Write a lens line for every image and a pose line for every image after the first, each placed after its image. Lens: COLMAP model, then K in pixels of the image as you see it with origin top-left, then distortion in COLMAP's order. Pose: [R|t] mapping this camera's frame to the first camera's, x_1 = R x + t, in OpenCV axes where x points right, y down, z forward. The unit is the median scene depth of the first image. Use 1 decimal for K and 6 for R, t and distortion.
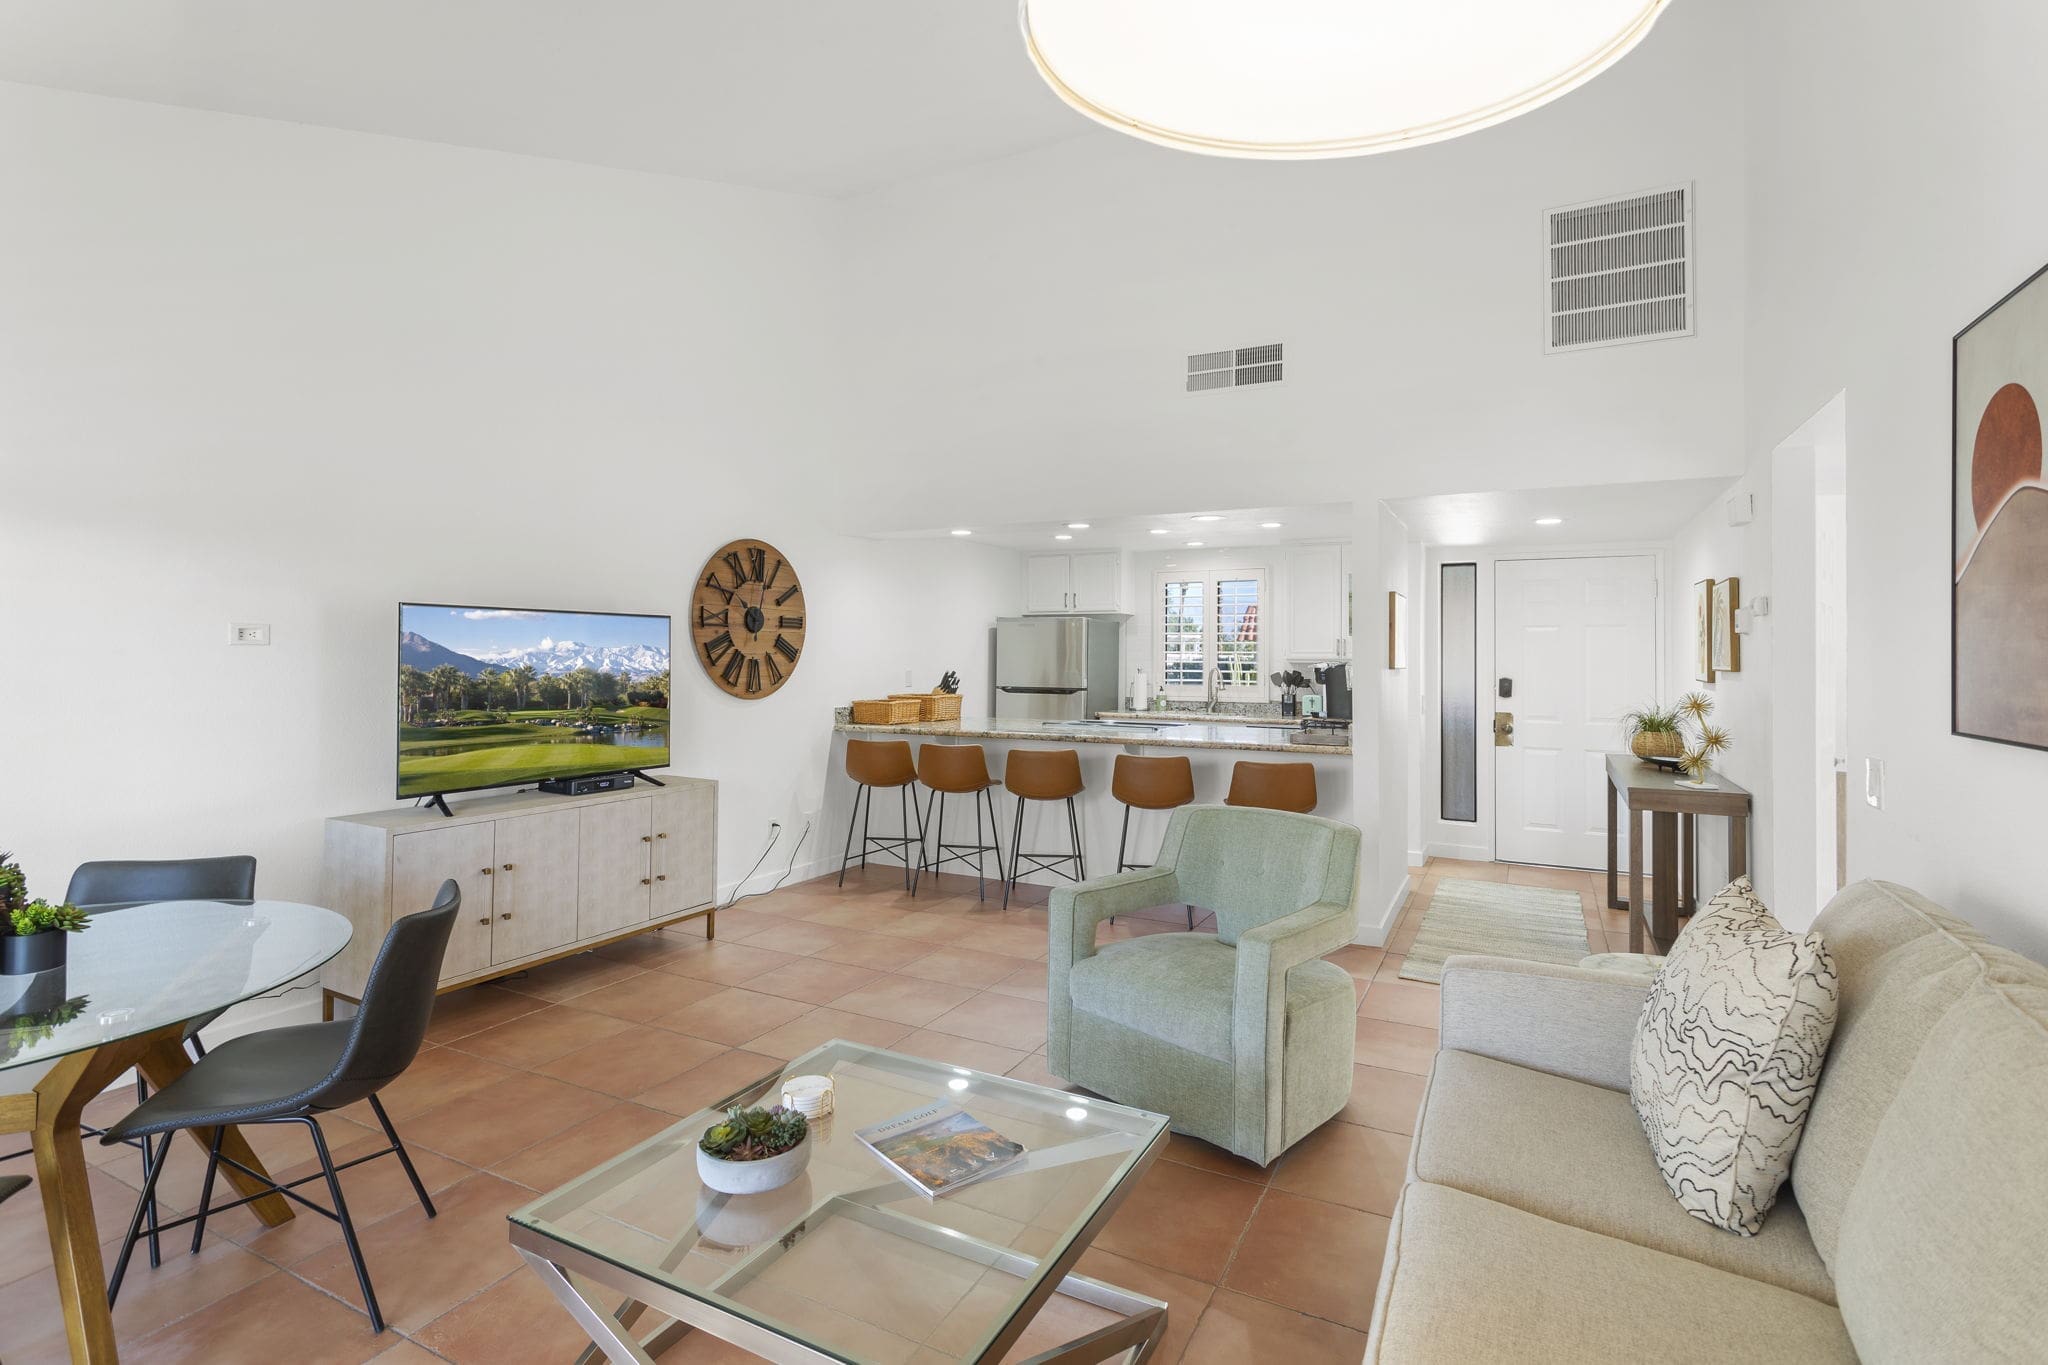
lens RADIAL K [[976.5, 0, 1018.7], [0, 976.5, 654.0], [0, 0, 1]] dist [0.000093, 0.000473]
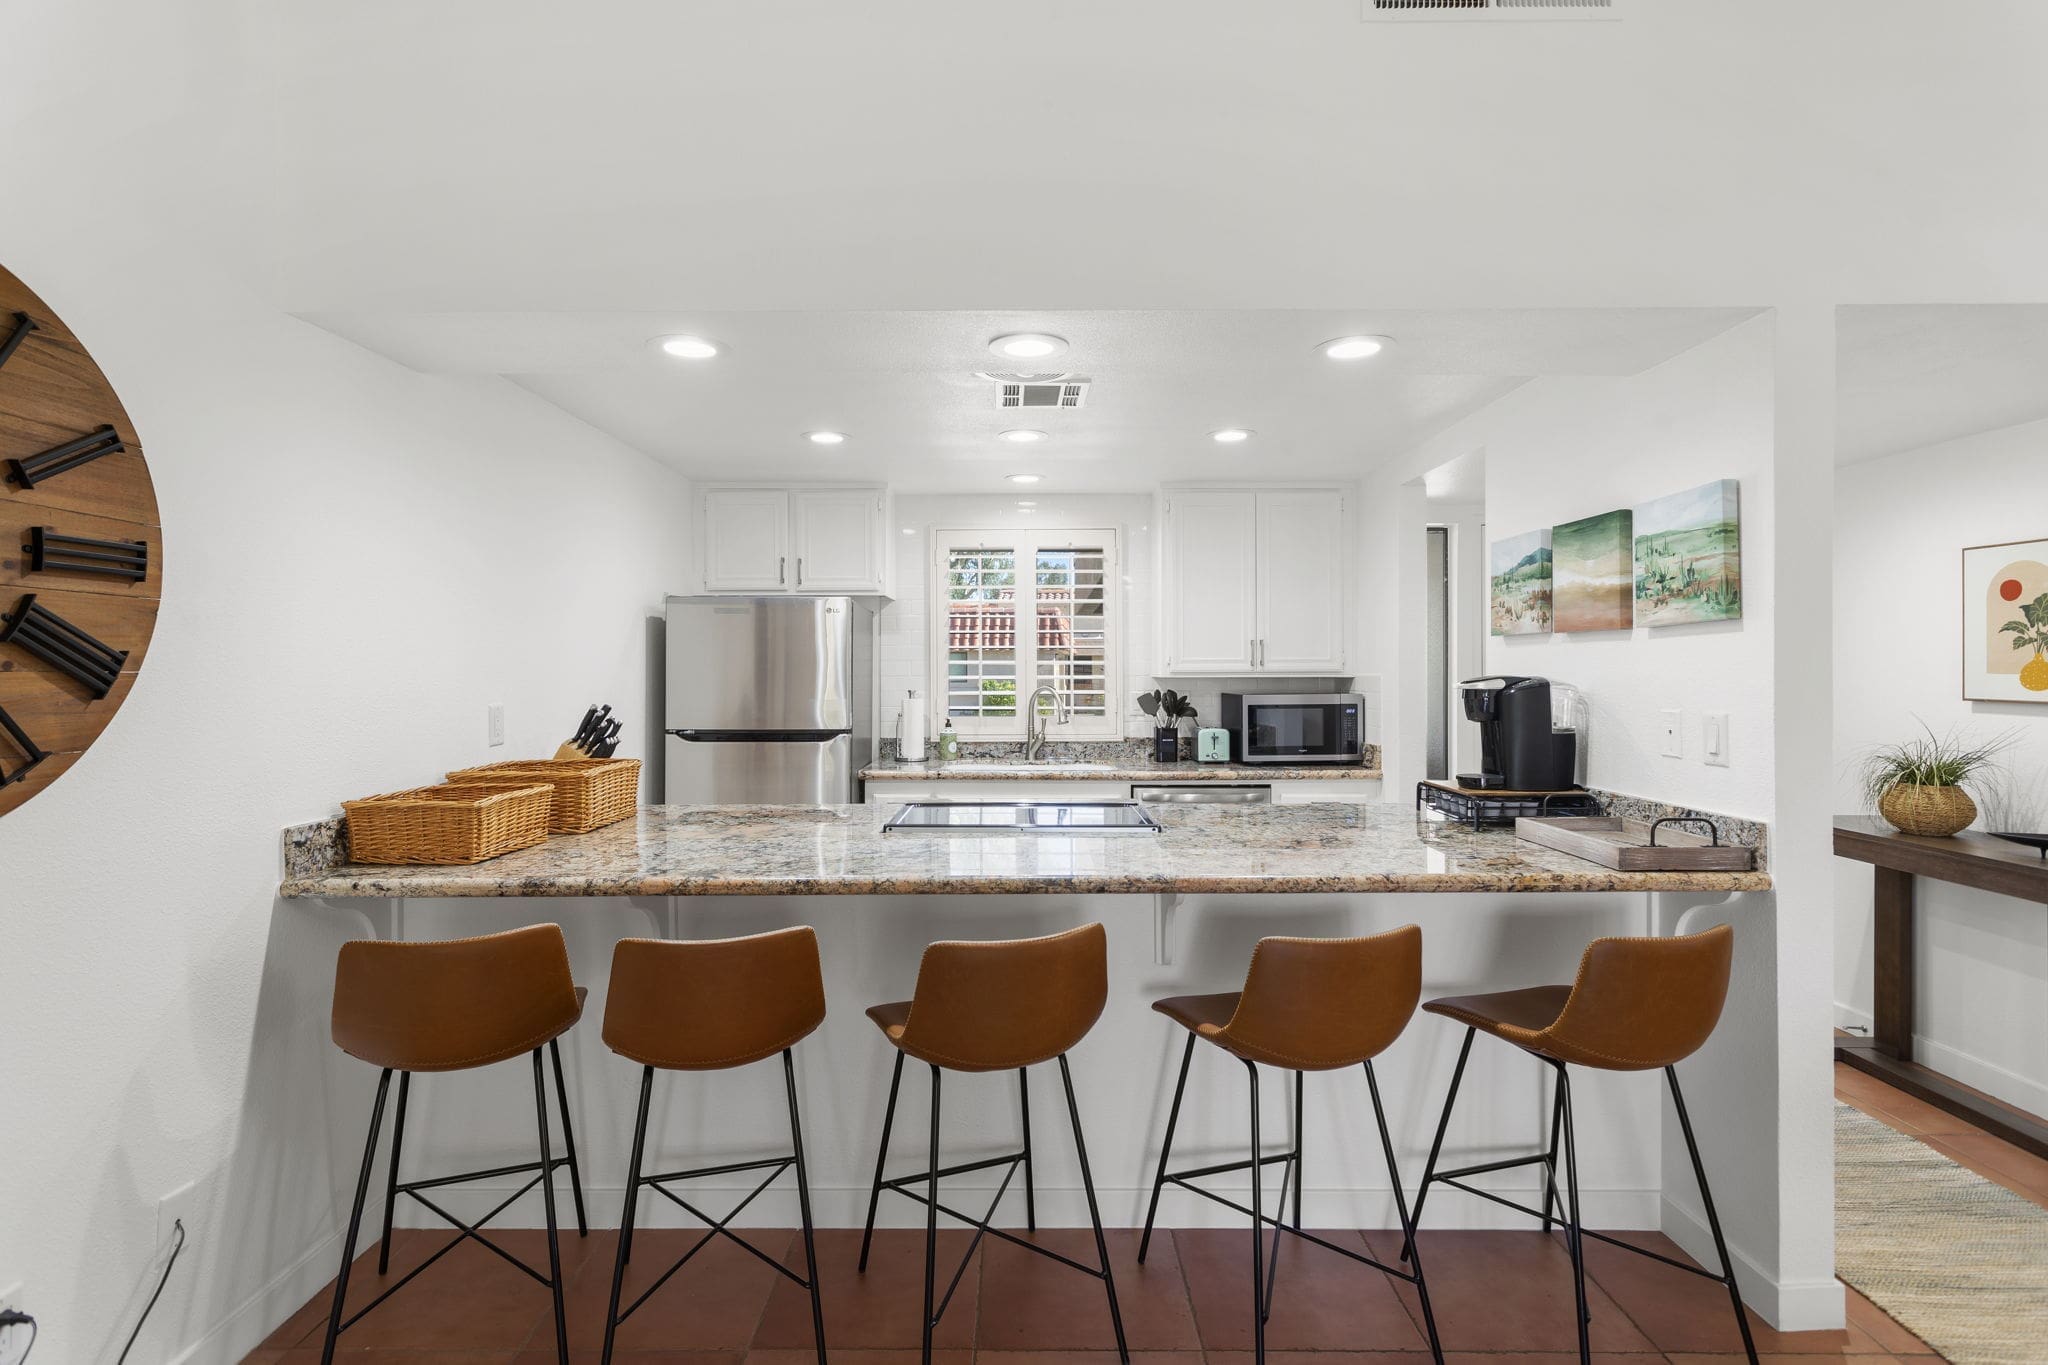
lens RADIAL K [[964.9, 0, 1020.2], [0, 964.9, 673.8], [0, 0, 1]] dist [-0.003394, 0.000483]
pose [[0.886157, -0.008465, 0.463307, -0.140068], [0.004962, 0.999949, 0.008780, 0.000402], [-0.463358, -0.005481, 0.886154, 0.709316]]
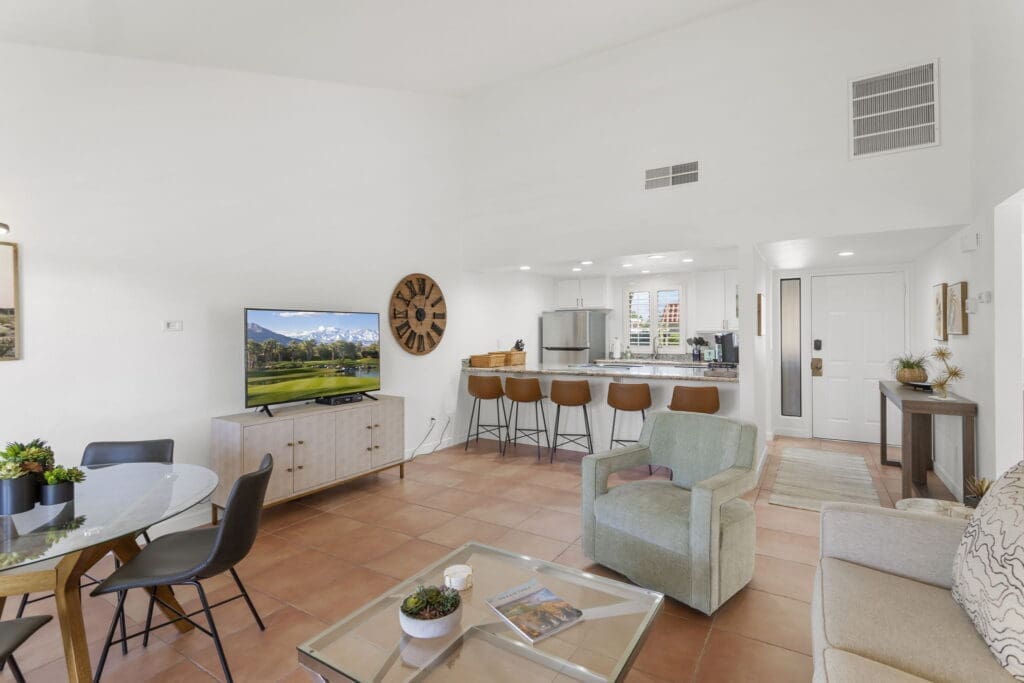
lens RADIAL K [[482.4, 0, 510.1], [0, 482.4, 337.1], [0, 0, 1]] dist [-0.003394, 0.000483]
pose [[0.996899, -0.012428, -0.077702, -0.018457], [0.013471, 0.999826, 0.012919, 0.000113], [0.077528, -0.013926, 0.996893, 0.050495]]
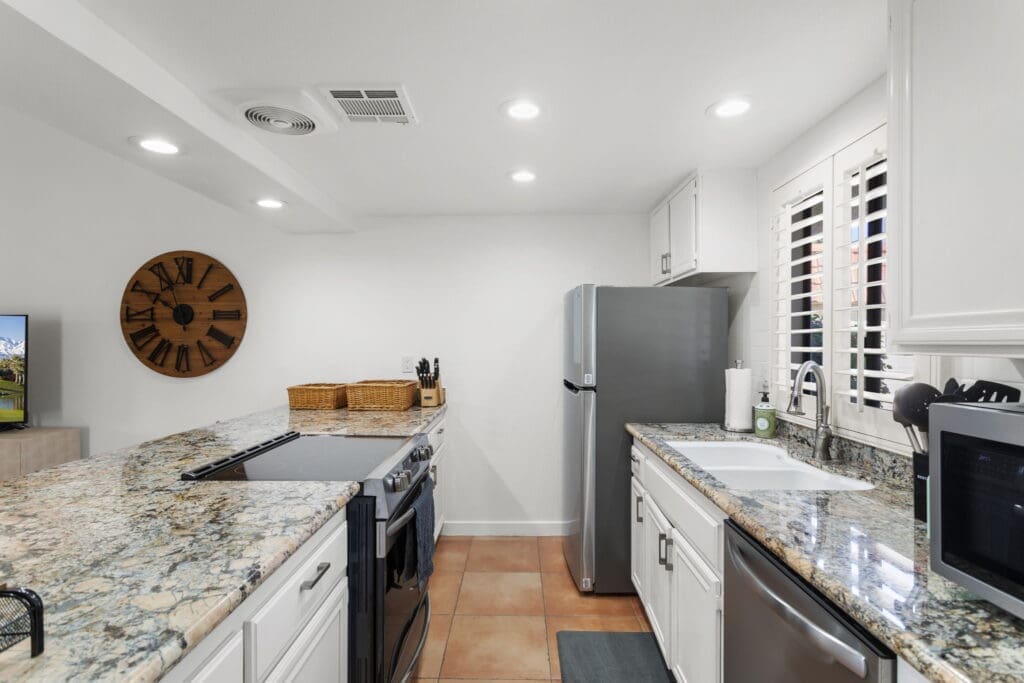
lens RADIAL K [[488.1, 0, 507.0], [0, 488.1, 343.4], [0, 0, 1]] dist [0.000875, 0.001386]
pose [[0.451288, -0.001182, -0.892378, 0.513224], [0.008506, 0.999959, 0.002977, 0.004302], [0.892338, -0.008934, 0.451279, 1.163050]]
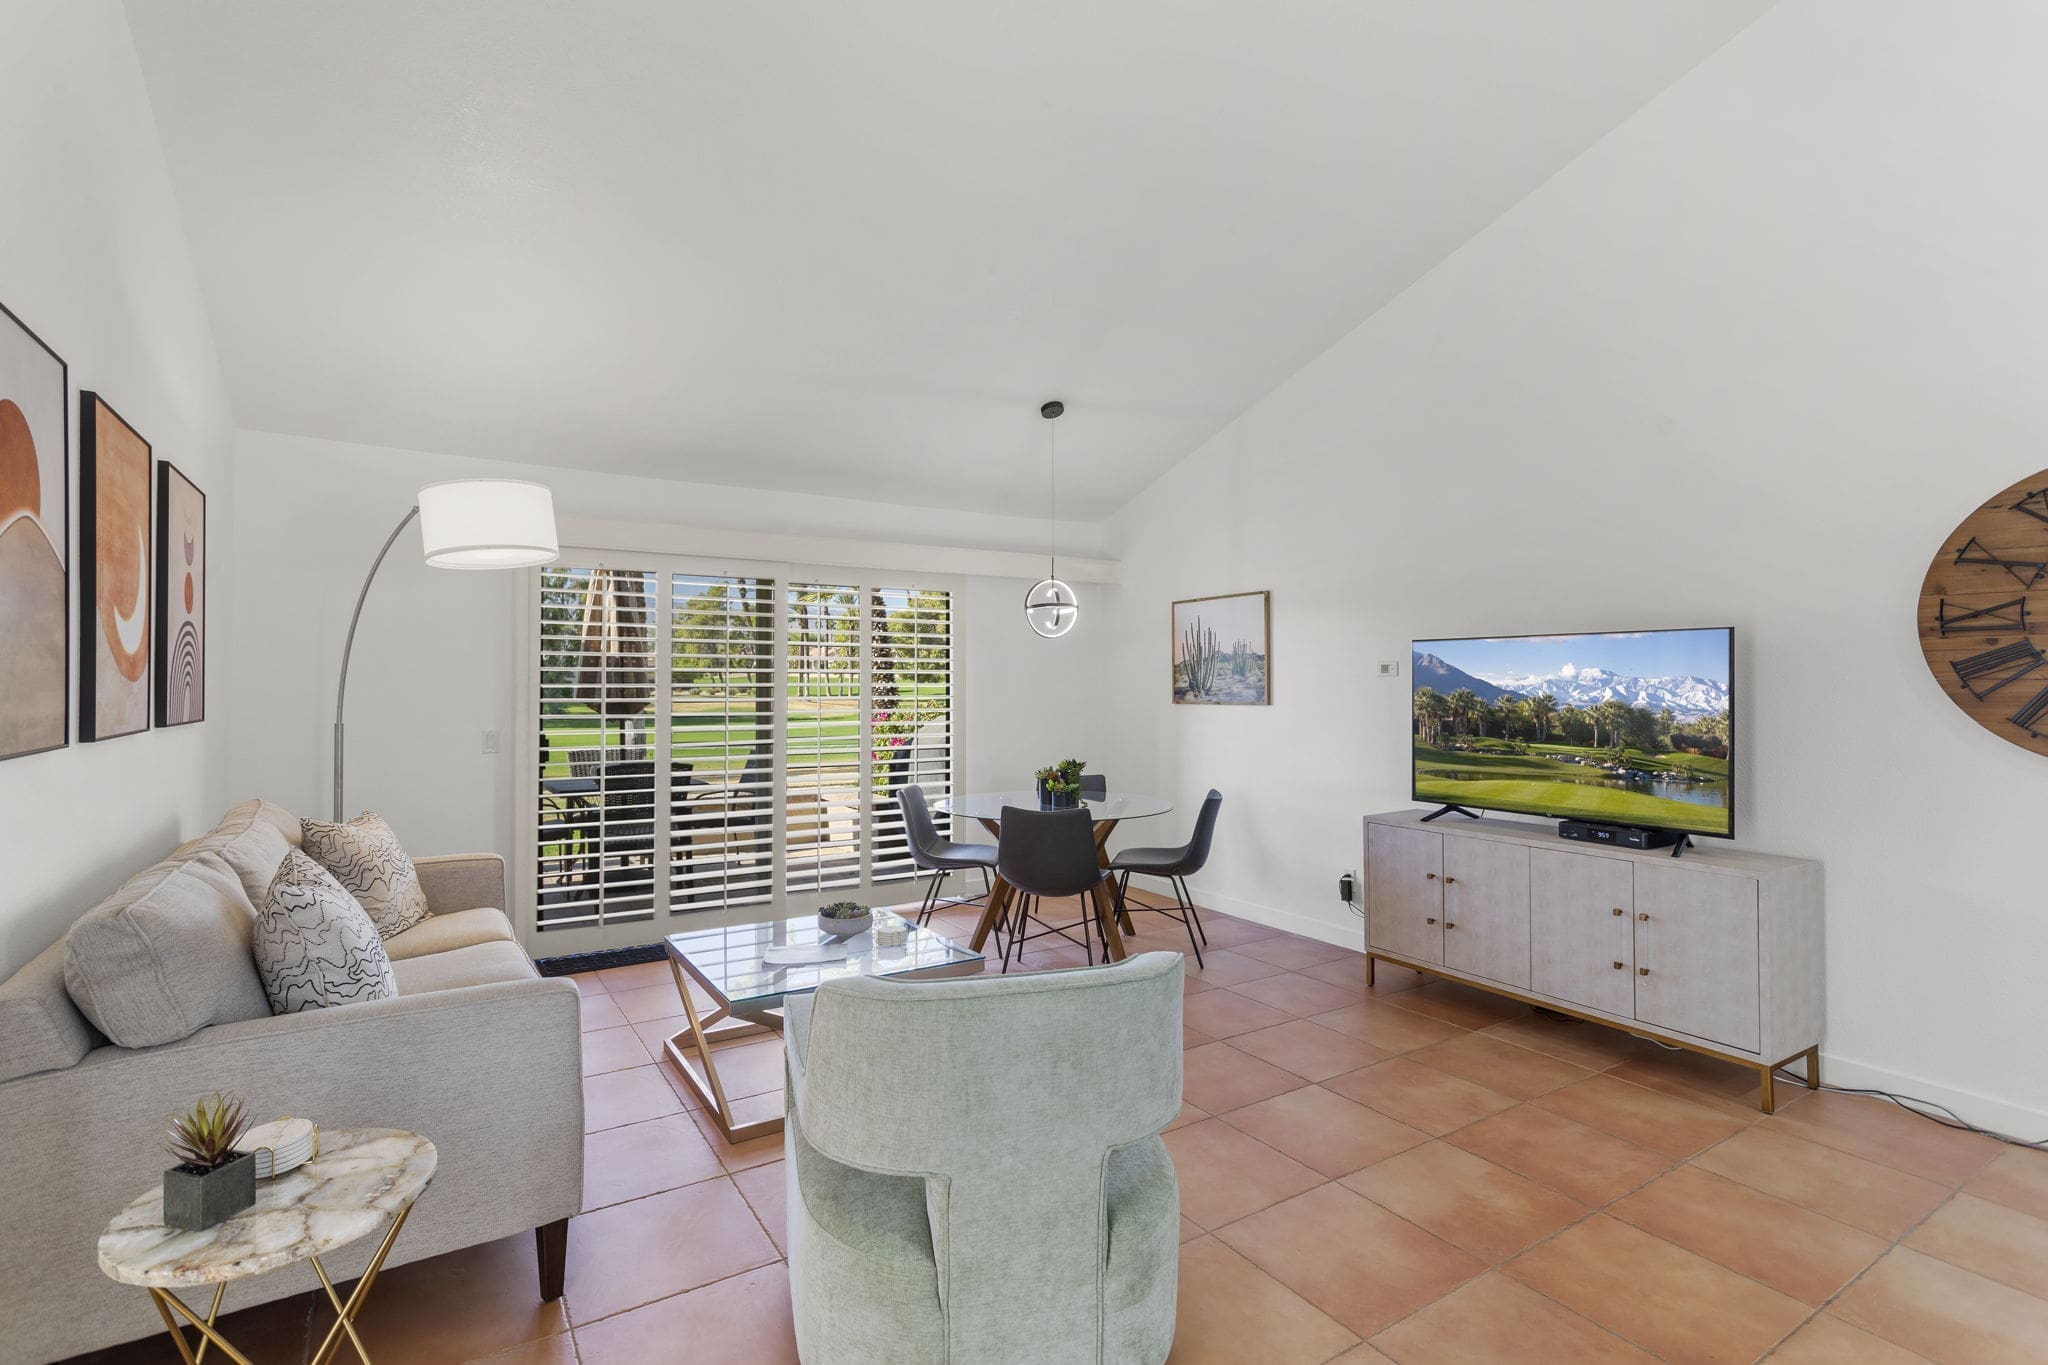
lens RADIAL K [[976.1, 0, 1013.9], [0, 976.1, 686.2], [0, 0, 1]] dist [0.000875, 0.001386]
pose [[-0.491567, 0.001352, -0.870839, 0.467154], [0.002682, 0.999996, 0.000039, 0.001649], [0.870836, -0.002317, -0.491569, 0.801988]]
